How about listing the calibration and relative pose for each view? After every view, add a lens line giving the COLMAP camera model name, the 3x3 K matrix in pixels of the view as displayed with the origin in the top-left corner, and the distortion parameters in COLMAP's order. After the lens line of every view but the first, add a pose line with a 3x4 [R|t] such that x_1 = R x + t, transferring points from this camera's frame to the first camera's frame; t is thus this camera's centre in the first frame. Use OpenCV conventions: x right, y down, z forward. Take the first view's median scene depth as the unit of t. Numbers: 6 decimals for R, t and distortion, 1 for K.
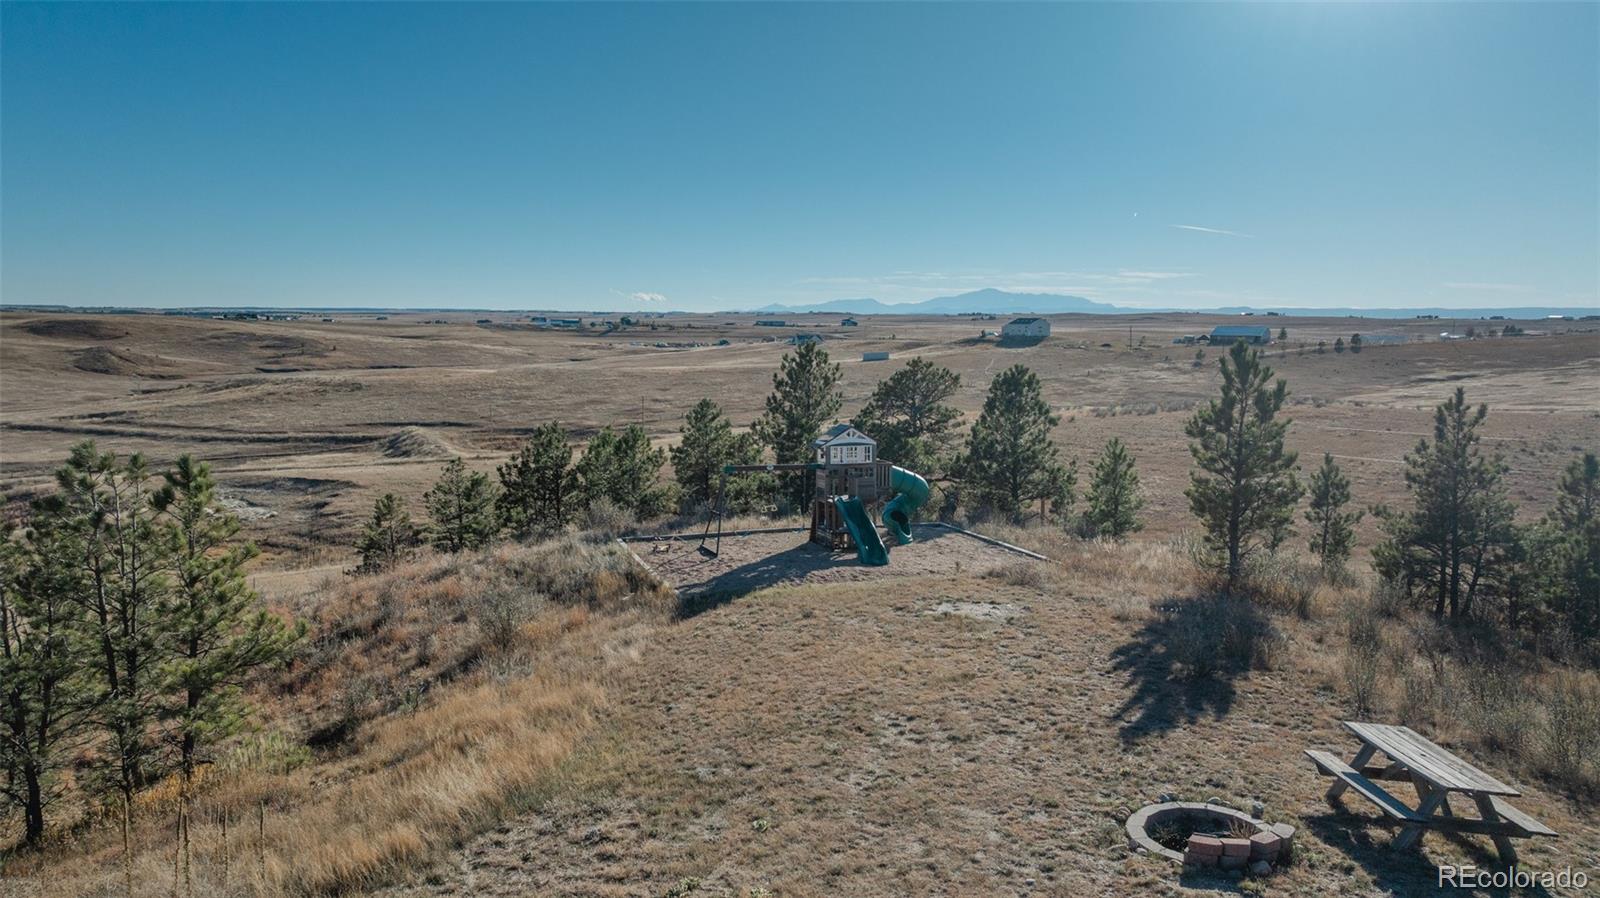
lens RADIAL K [[1128.7, 0, 801.9], [0, 1128.7, 443.9], [0, 0, 1]] dist [-0.011118, 0.002601]
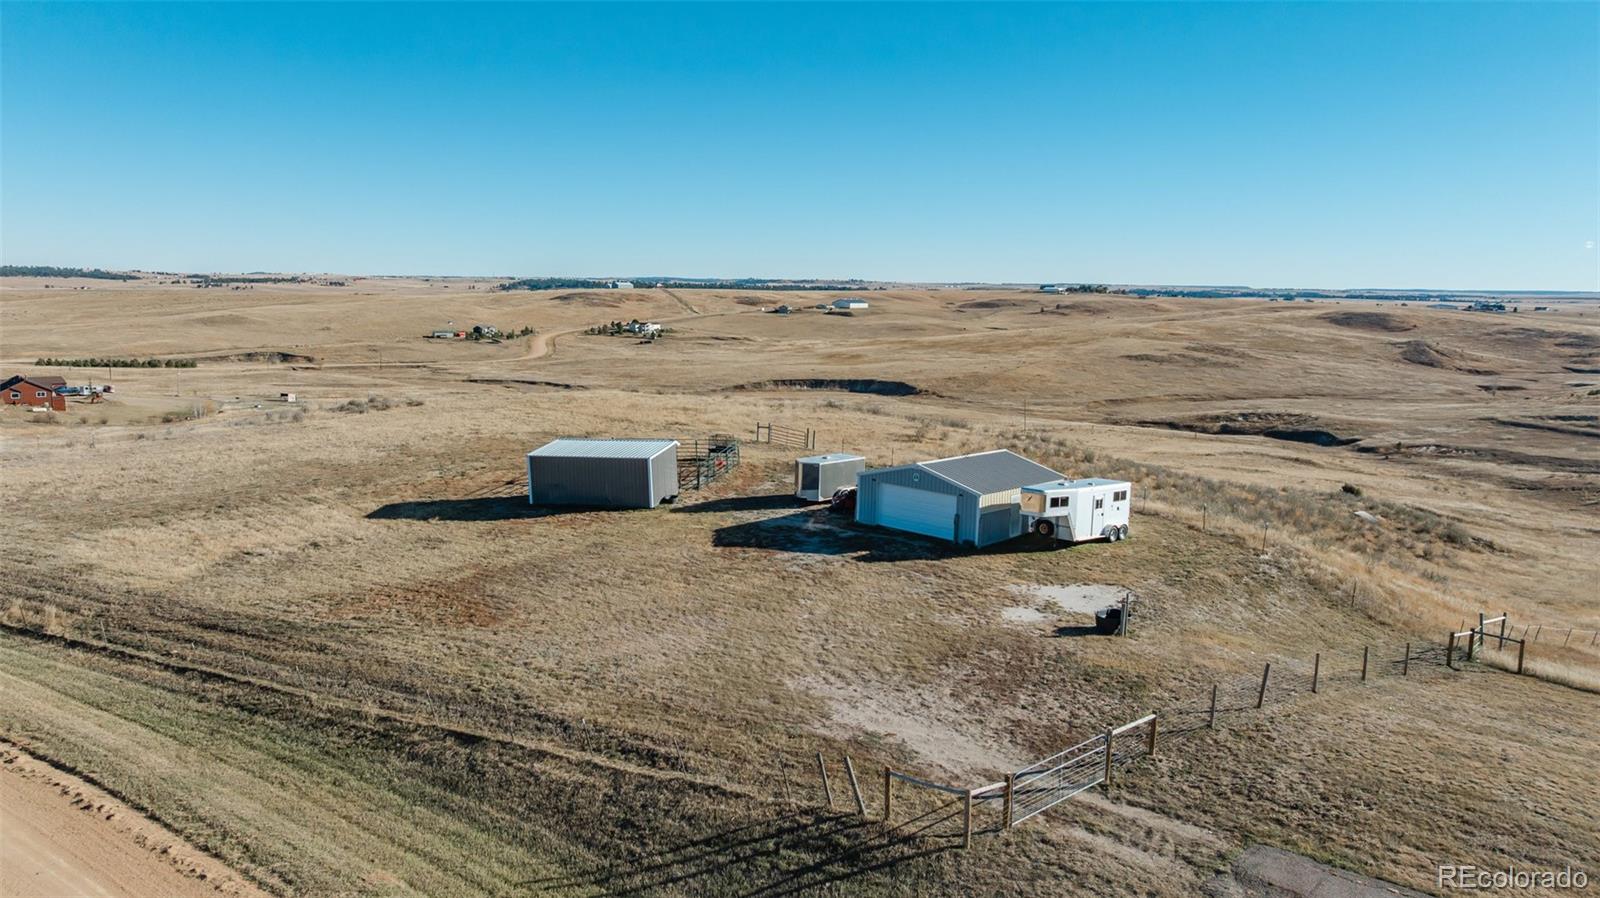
lens RADIAL K [[1128.7, 0, 801.9], [0, 1128.7, 443.9], [0, 0, 1]] dist [-0.011118, 0.002601]
pose [[0.584441, 0.113200, -0.803501, -0.083746], [-0.100103, 0.992716, 0.067046, 0.000961], [0.805238, 0.041248, 0.591515, -0.150043]]
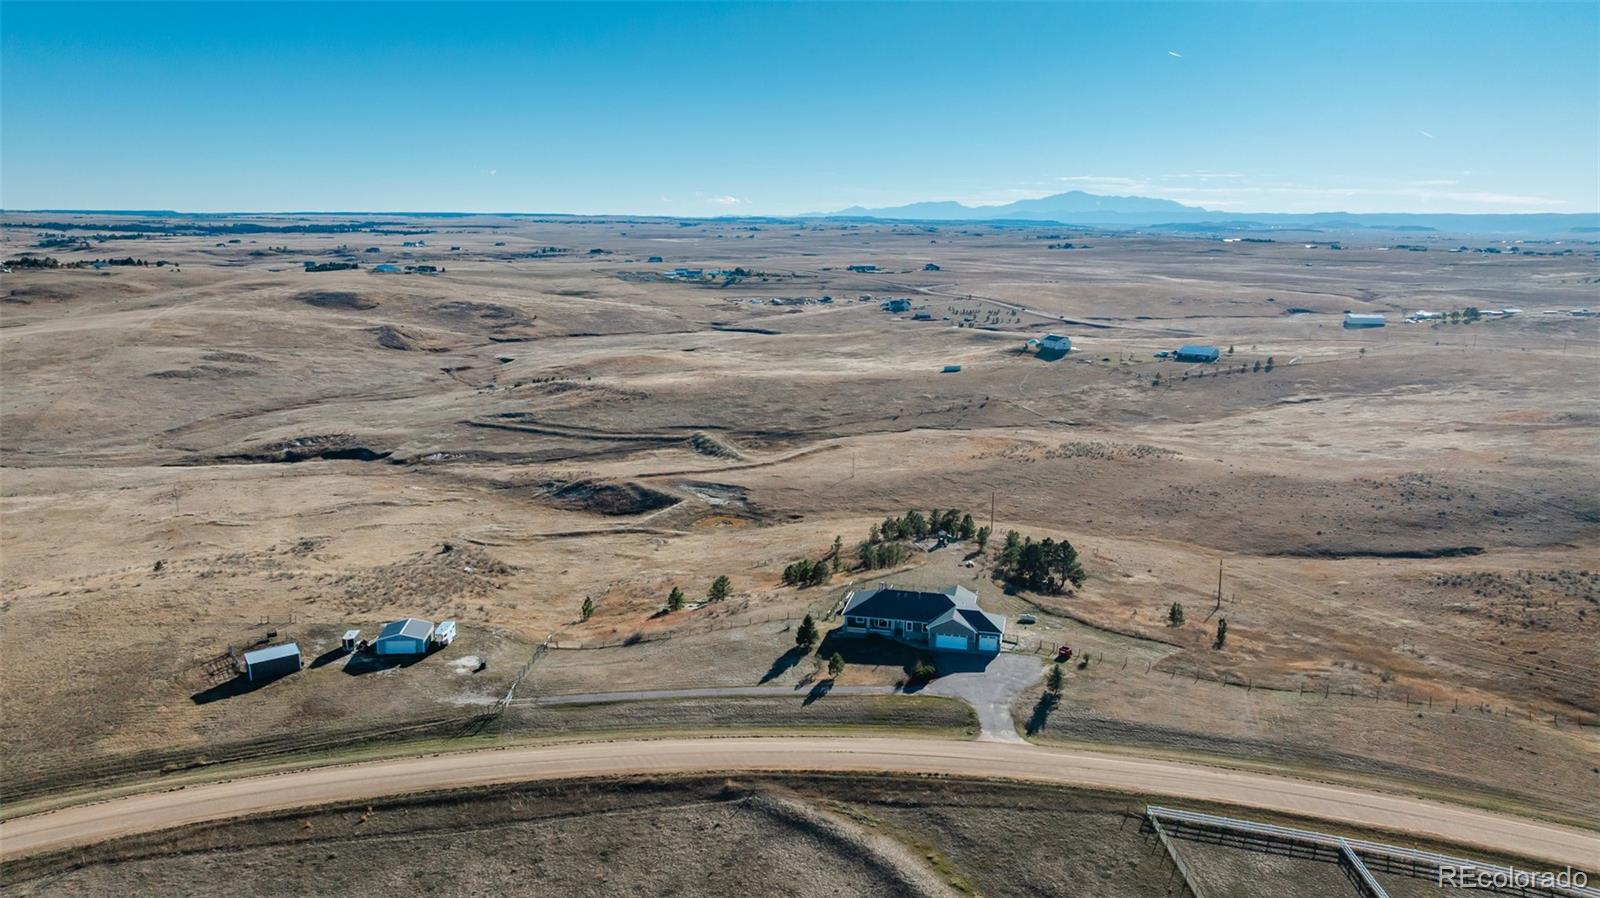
lens RADIAL K [[1128.7, 0, 801.9], [0, 1128.7, 443.9], [0, 0, 1]] dist [-0.011118, 0.002601]
pose [[0.997544, 0.014979, -0.068415, -0.022517], [-0.009102, 0.996303, 0.085420, -0.070181], [0.069442, -0.084587, 0.993993, -0.378987]]
